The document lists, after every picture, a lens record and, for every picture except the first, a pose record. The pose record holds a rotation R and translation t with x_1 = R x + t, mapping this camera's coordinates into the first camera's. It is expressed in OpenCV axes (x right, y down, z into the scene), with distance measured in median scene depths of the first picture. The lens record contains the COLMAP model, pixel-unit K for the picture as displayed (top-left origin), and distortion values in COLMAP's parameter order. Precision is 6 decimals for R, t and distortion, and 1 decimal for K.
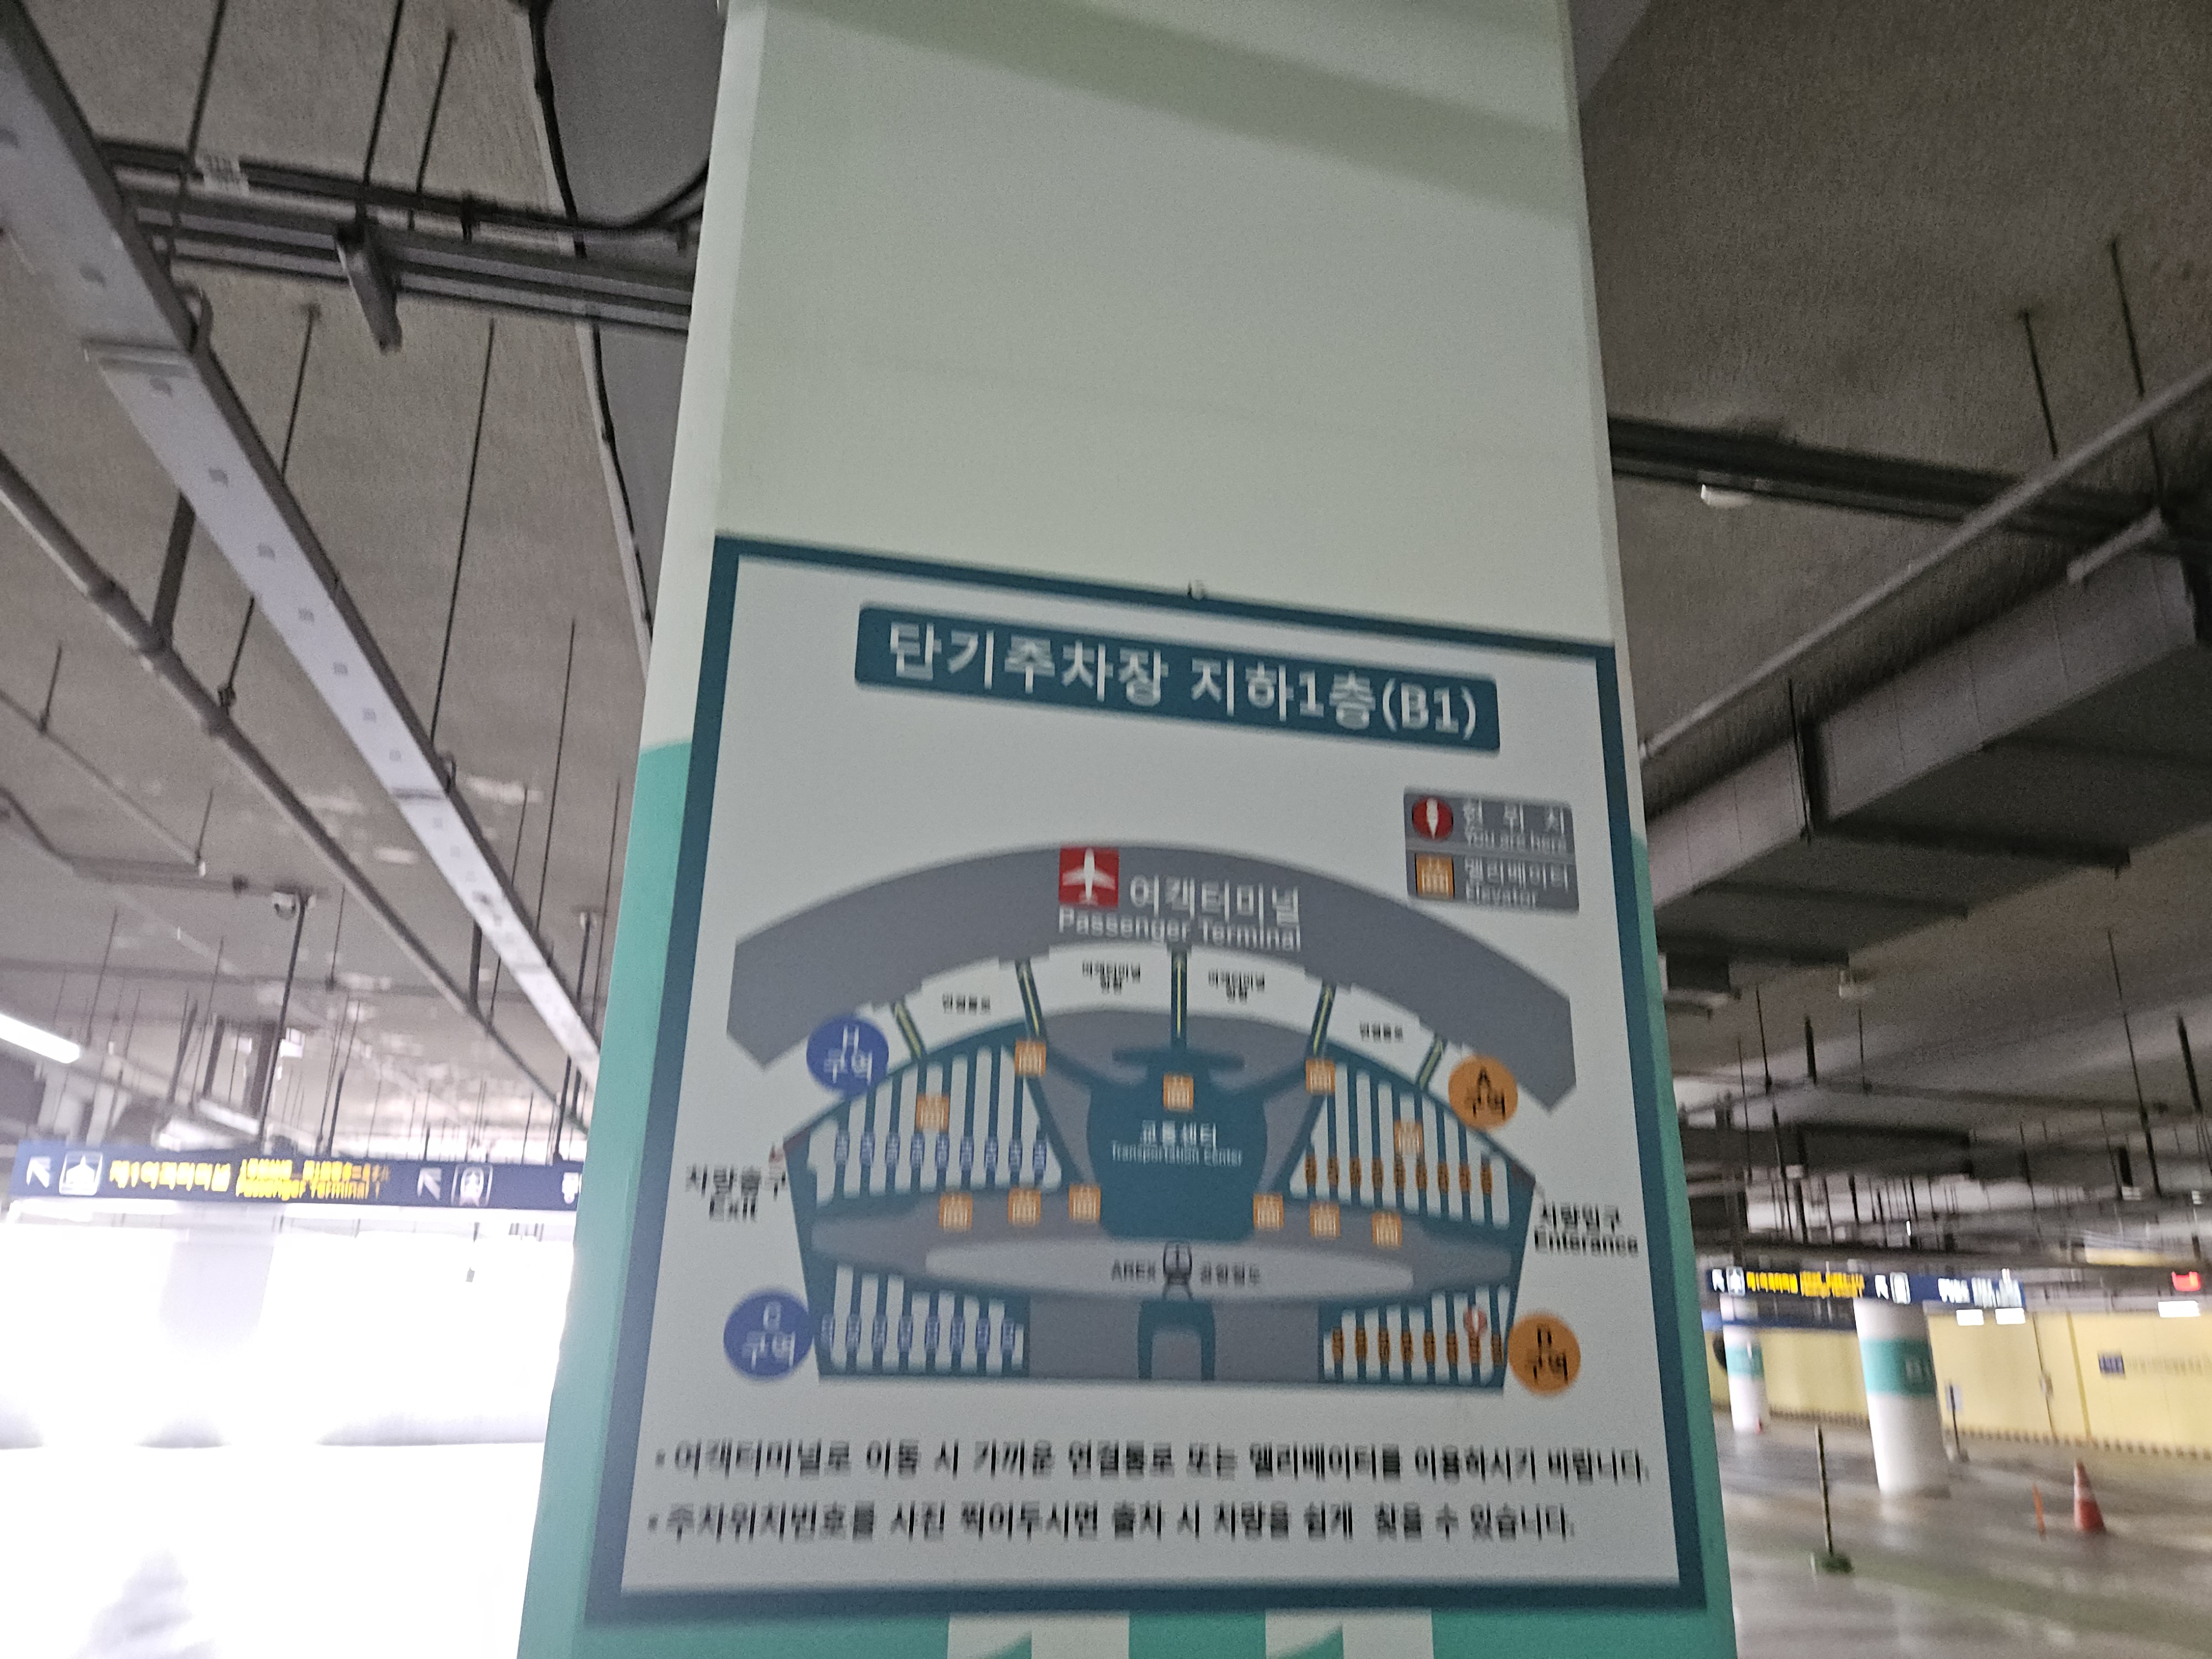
lens RADIAL K [[1478.2, 0, 1102.4], [0, 1478.2, 843.9], [0, 0, 1]] dist [0.078434, -0.060580]
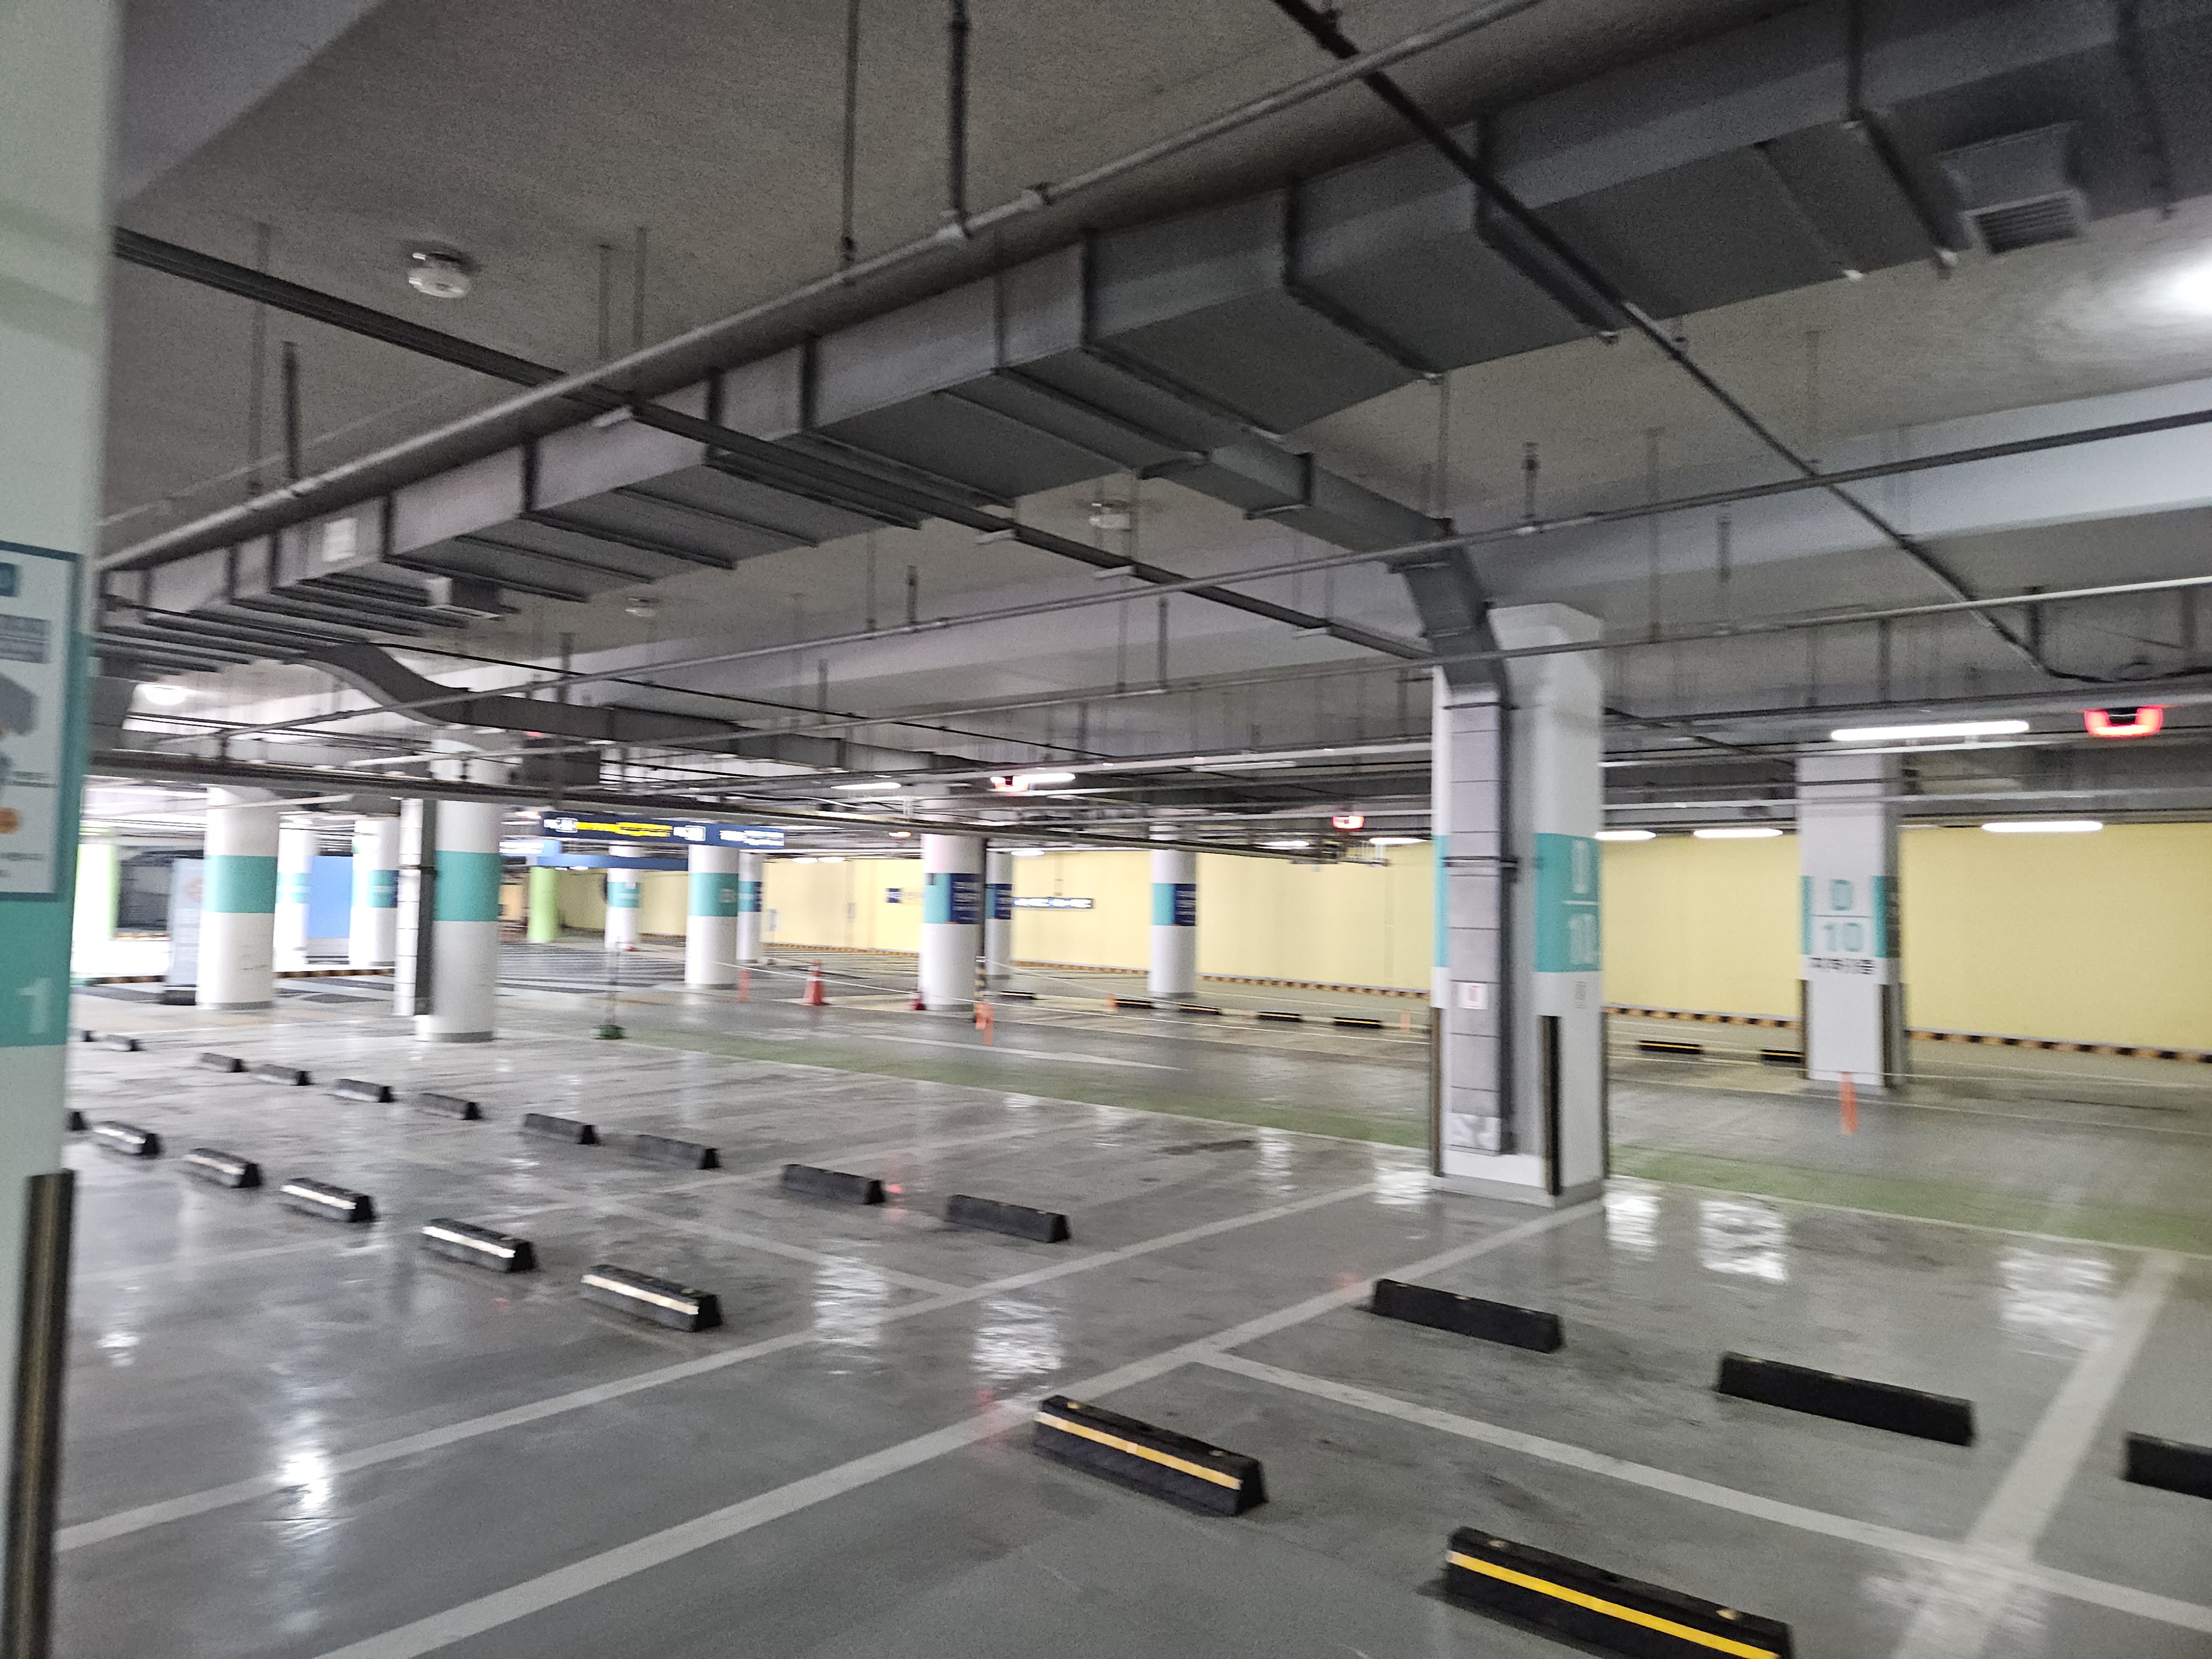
lens RADIAL K [[1478.2, 0, 1102.4], [0, 1478.2, 843.9], [0, 0, 1]] dist [0.078434, -0.060580]
pose [[0.780908, 0.025842, 0.624111, 0.009173], [-0.205330, 0.954241, 0.217403, -0.047562], [-0.589934, -0.297921, 0.750481, -0.170296]]
